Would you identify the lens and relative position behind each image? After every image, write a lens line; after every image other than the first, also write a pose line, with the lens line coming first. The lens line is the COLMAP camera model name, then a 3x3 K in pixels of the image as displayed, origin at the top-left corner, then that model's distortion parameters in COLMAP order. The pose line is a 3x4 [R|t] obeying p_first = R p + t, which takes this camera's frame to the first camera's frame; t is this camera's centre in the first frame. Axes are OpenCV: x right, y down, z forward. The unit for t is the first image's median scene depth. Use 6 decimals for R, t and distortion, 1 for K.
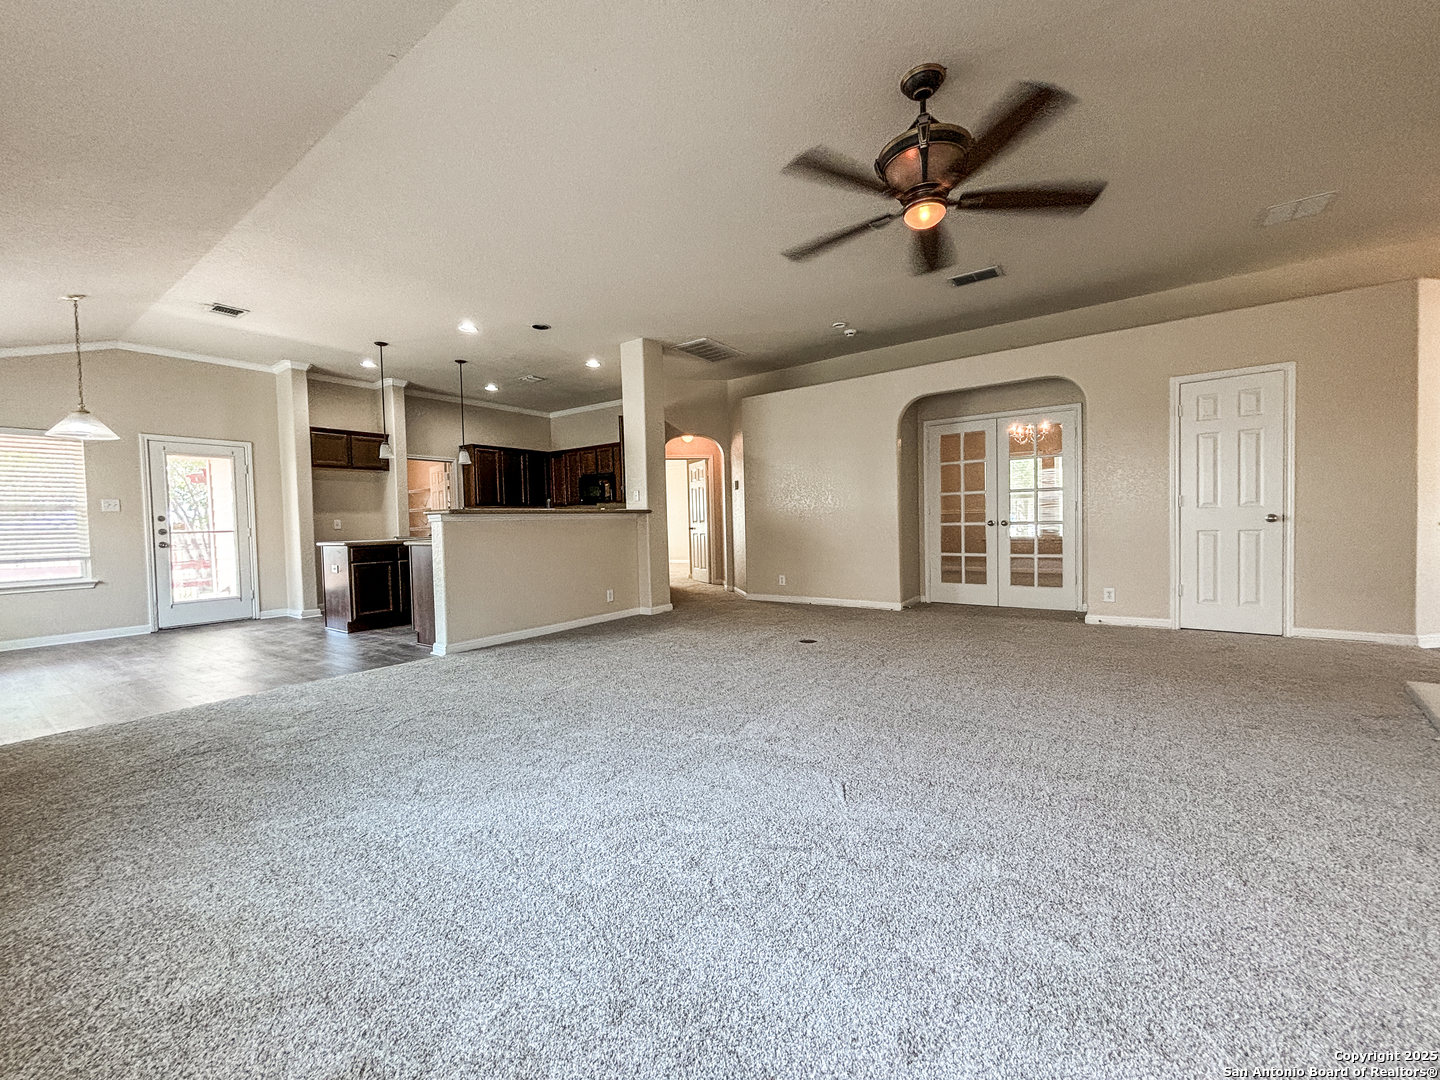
lens RADIAL K [[576.8, 0, 720.0], [0, 576.8, 540.0], [0, 0, 1]] dist [0.001093, 0.000148]
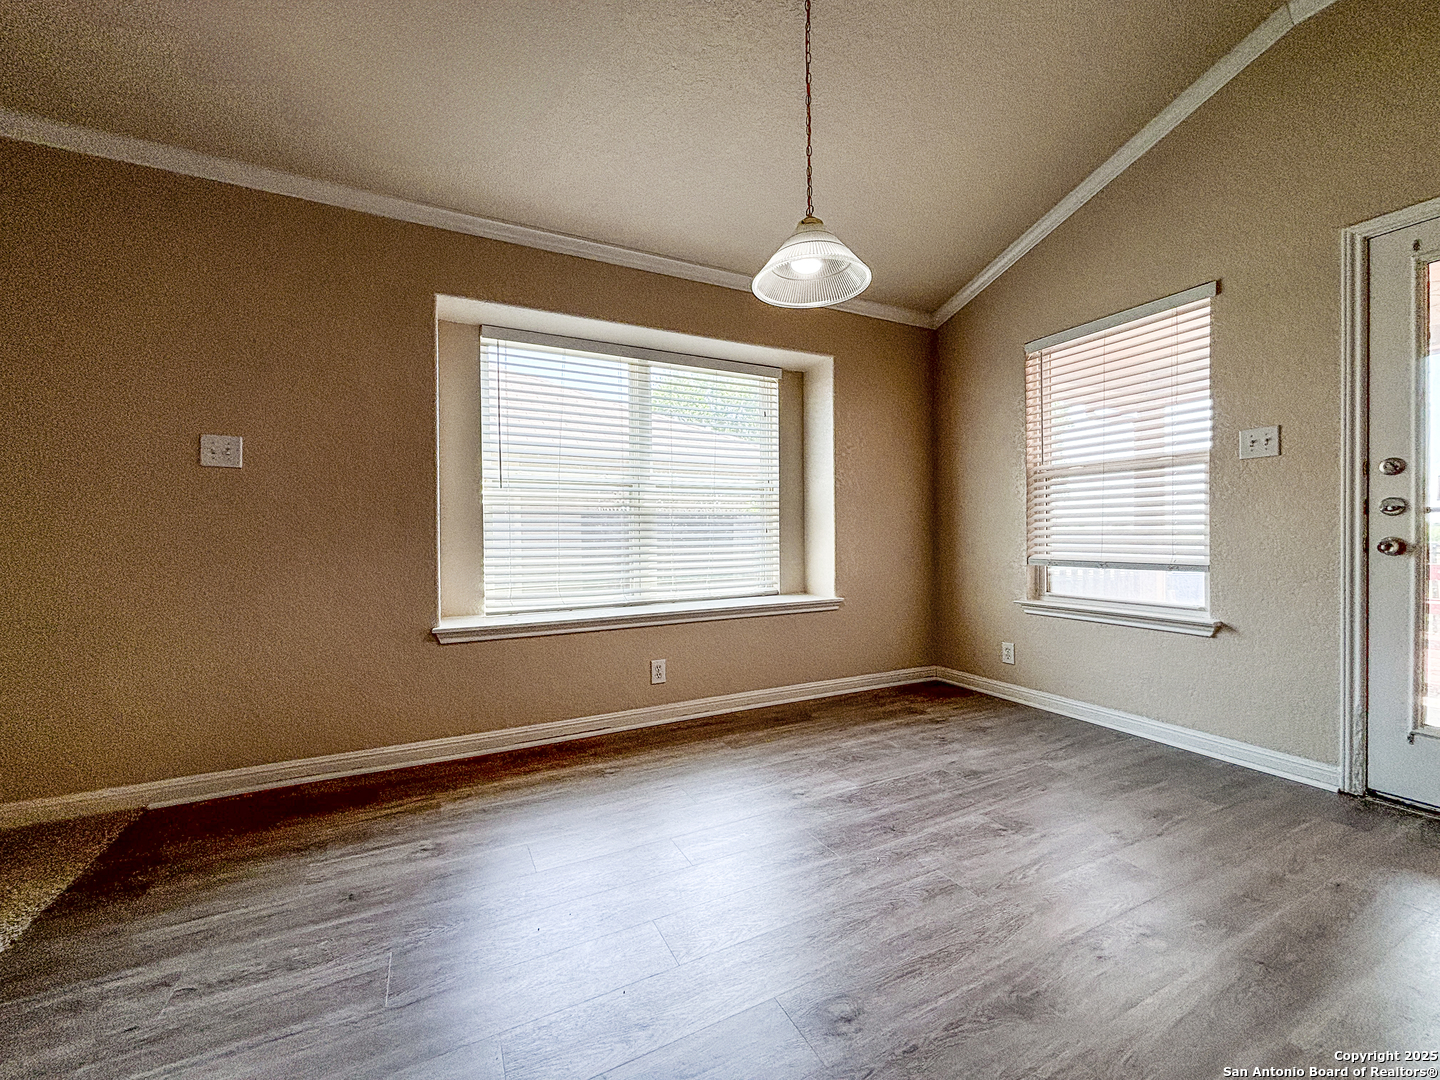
lens RADIAL K [[576.8, 0, 720.0], [0, 576.8, 540.0], [0, 0, 1]] dist [0.001093, 0.000148]
pose [[-0.454484, 0.030613, -0.890229, -0.451514], [-0.014630, 0.999018, 0.041822, -0.002894], [0.890635, 0.032031, -0.453589, 0.734195]]
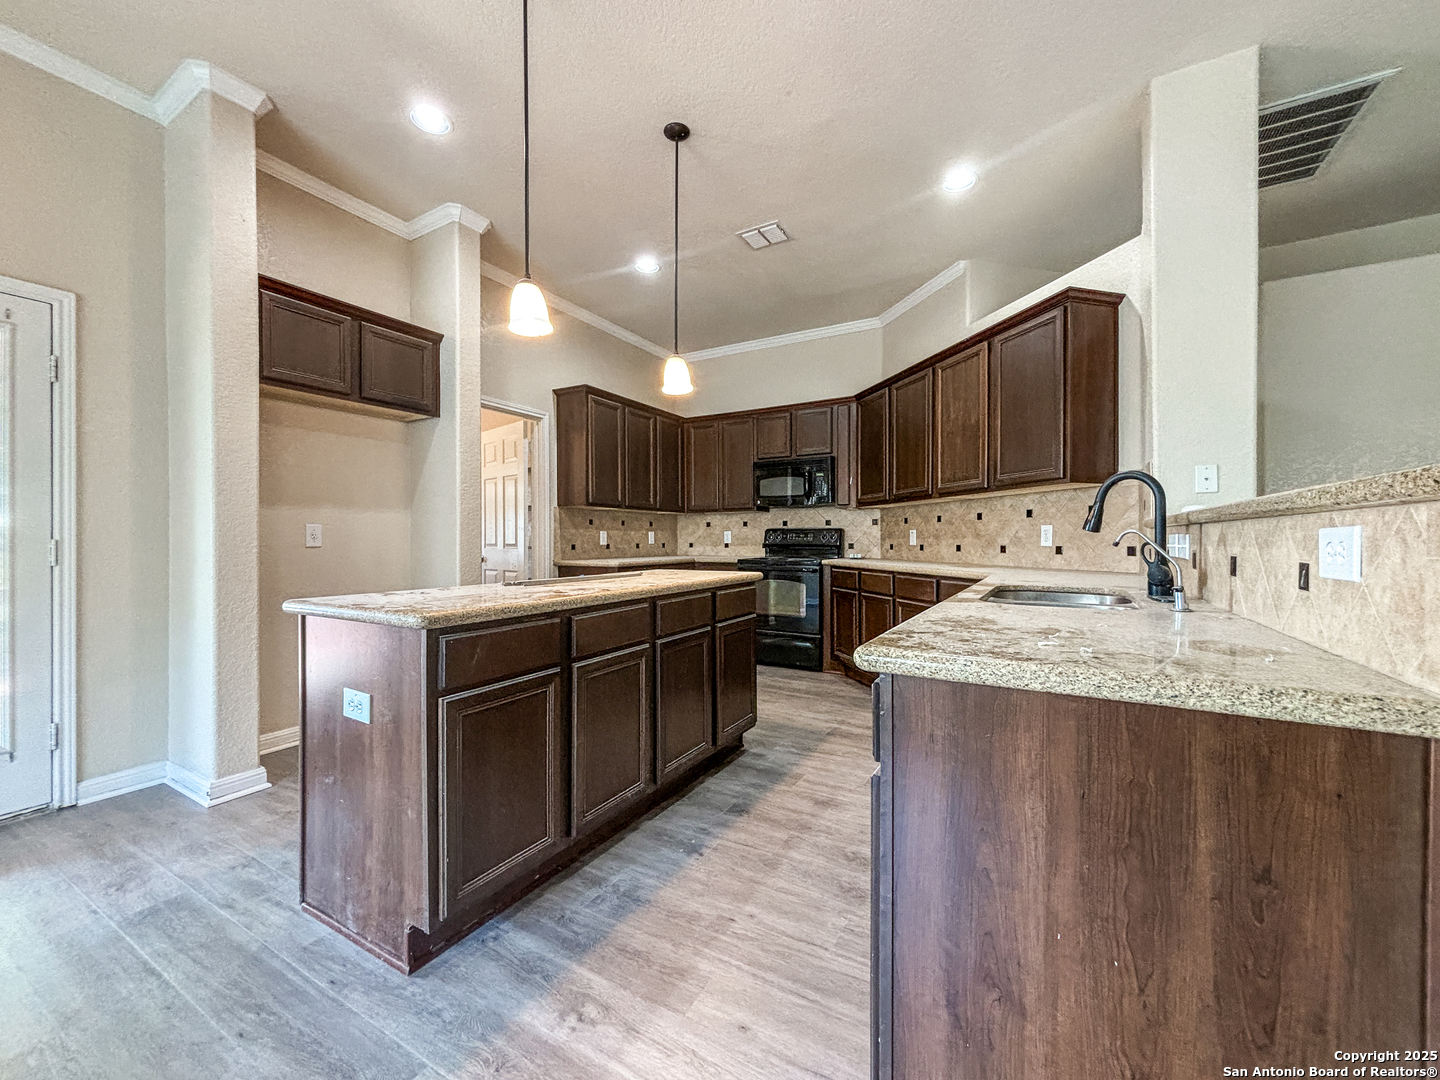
lens RADIAL K [[576.8, 0, 720.0], [0, 576.8, 540.0], [0, 0, 1]] dist [0.001093, 0.000148]
pose [[0.994532, 0.021711, 0.102147, -0.456385], [-0.017694, 0.999040, -0.040065, -0.016933], [-0.102919, 0.038038, 0.993962, 0.615127]]
